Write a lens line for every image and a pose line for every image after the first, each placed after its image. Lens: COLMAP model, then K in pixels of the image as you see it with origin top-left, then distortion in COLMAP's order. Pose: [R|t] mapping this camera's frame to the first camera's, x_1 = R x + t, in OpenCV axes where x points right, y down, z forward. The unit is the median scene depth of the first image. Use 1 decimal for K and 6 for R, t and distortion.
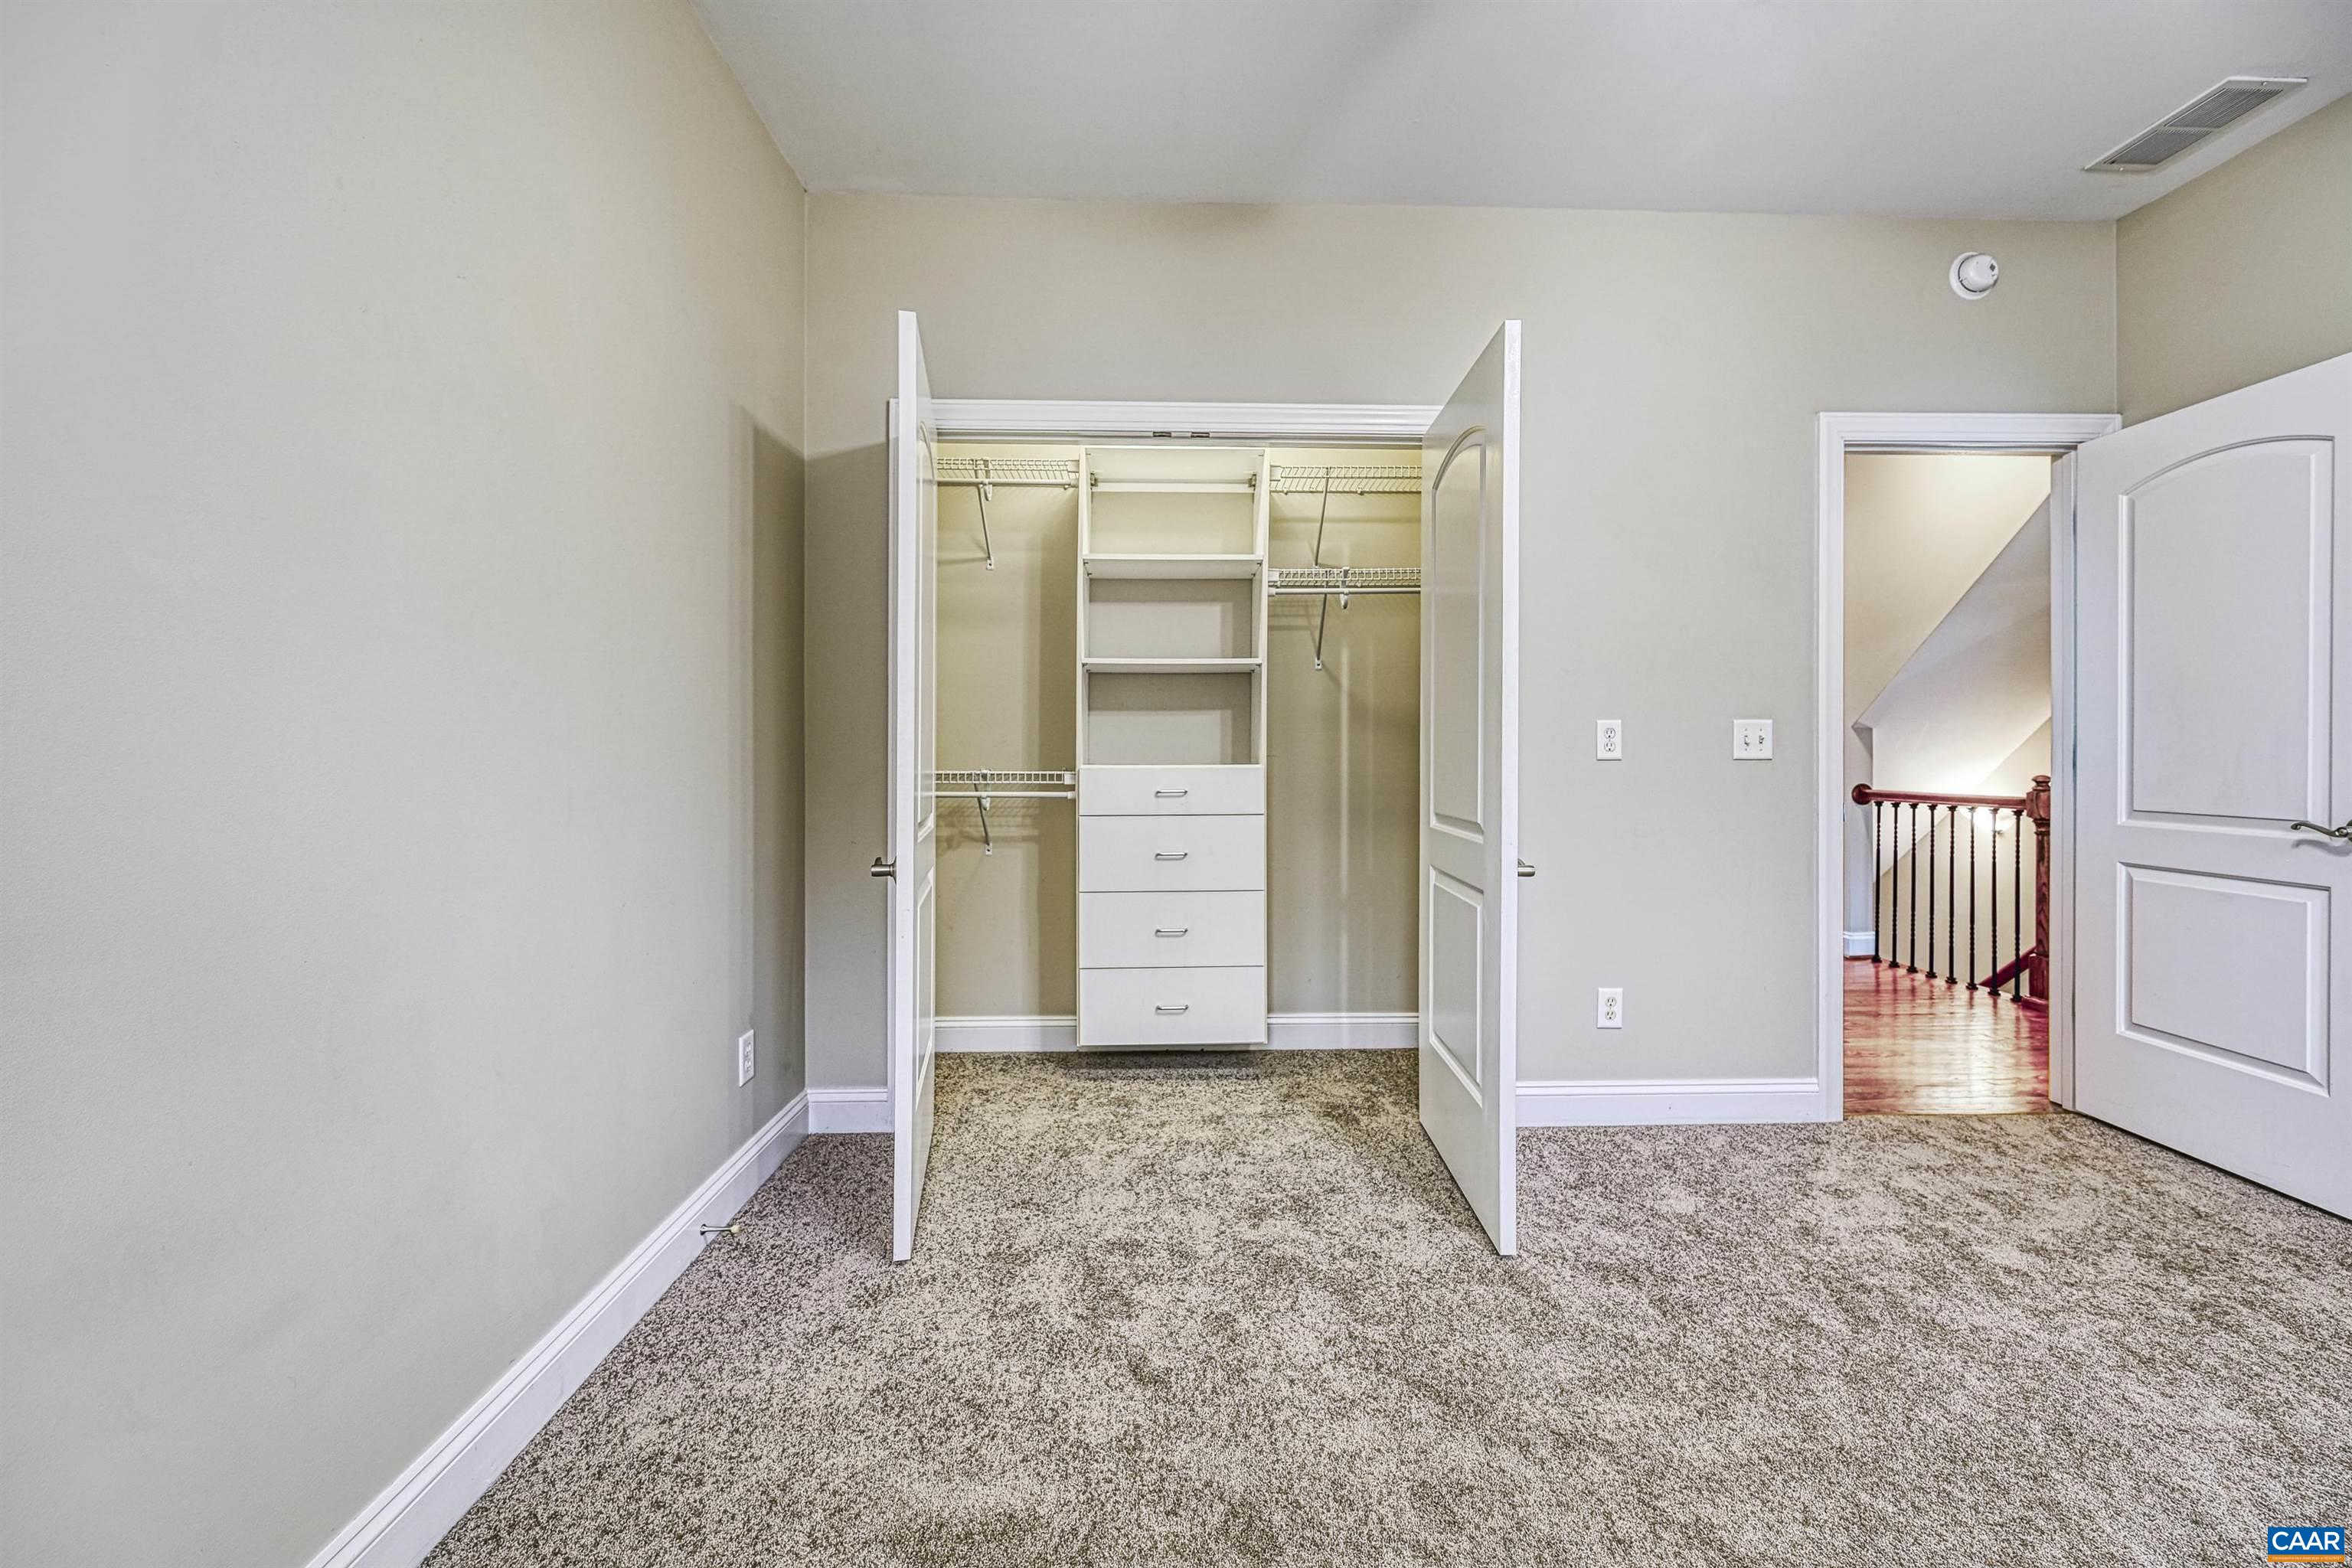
lens RADIAL K [[950.2, 0, 1166.1], [0, 950.2, 752.1], [0, 0, 1]] dist [-0.000984, 0.000760]
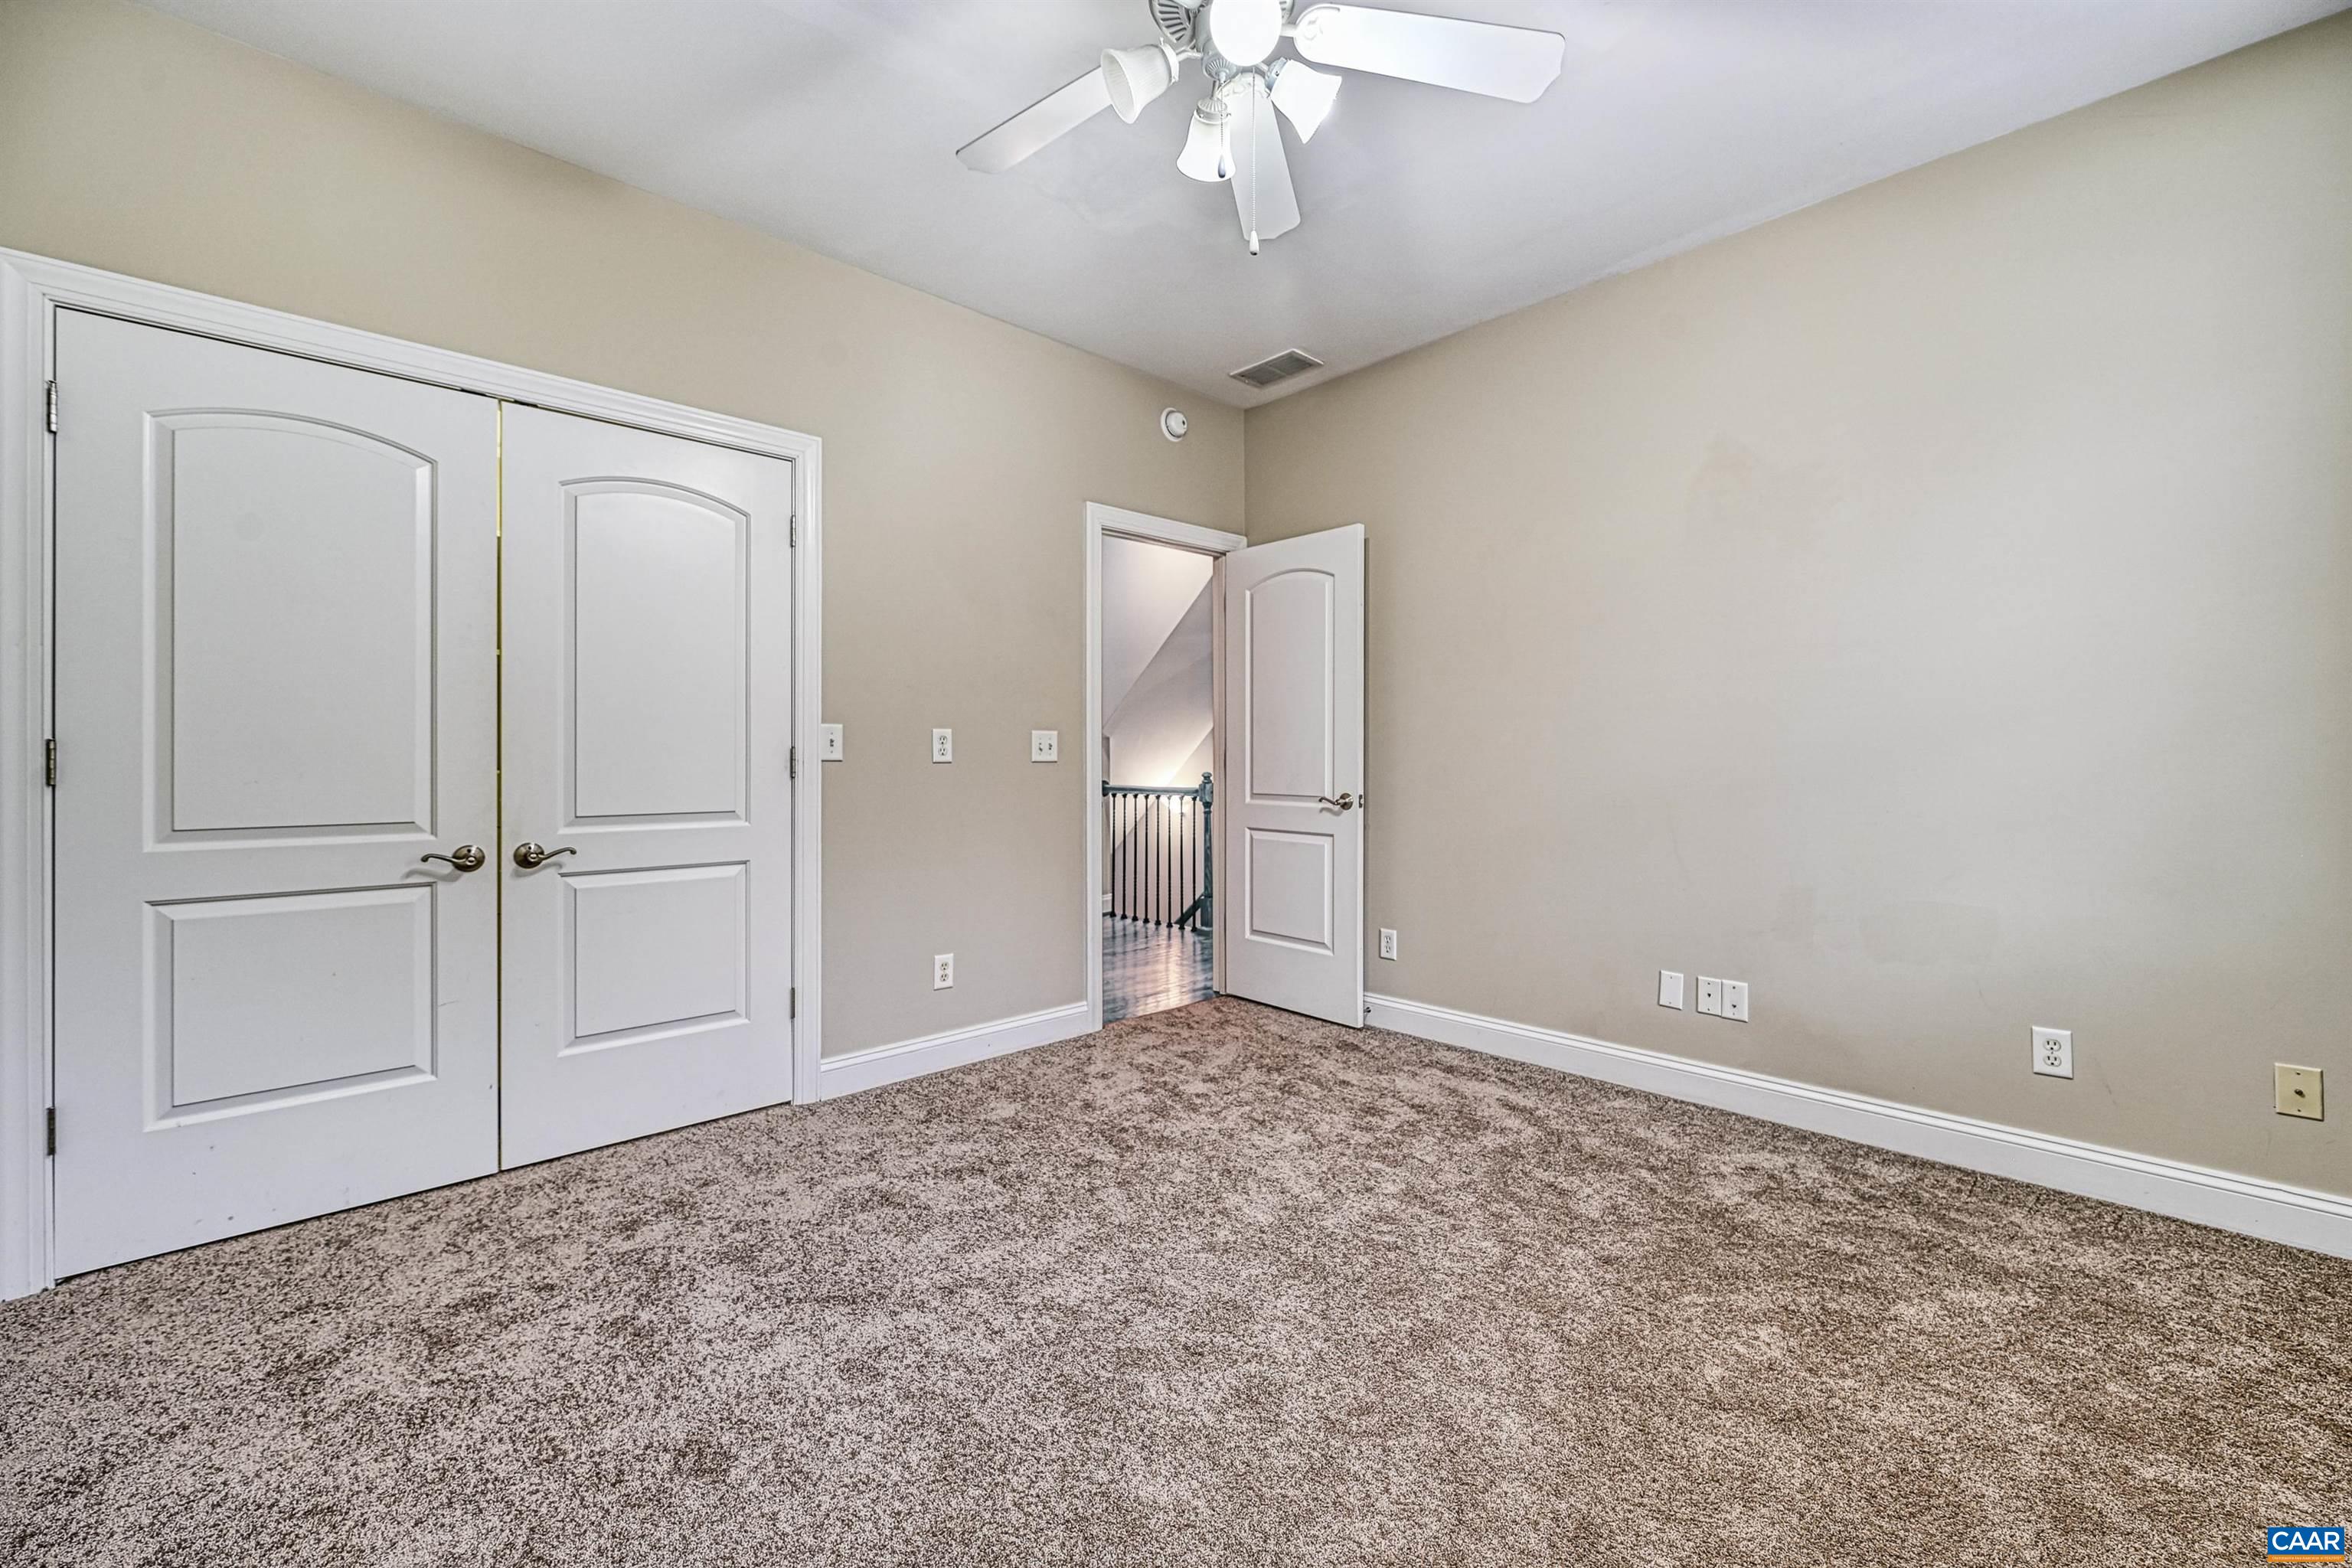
lens RADIAL K [[950.2, 0, 1156.4], [0, 950.2, 742.0], [0, 0, 1]] dist [-0.000984, 0.000760]
pose [[0.765940, 0.009884, 0.642836, -0.125172], [-0.000297, 0.999887, -0.015020, 0.000217], [-0.642912, 0.011314, 0.765857, -0.109985]]
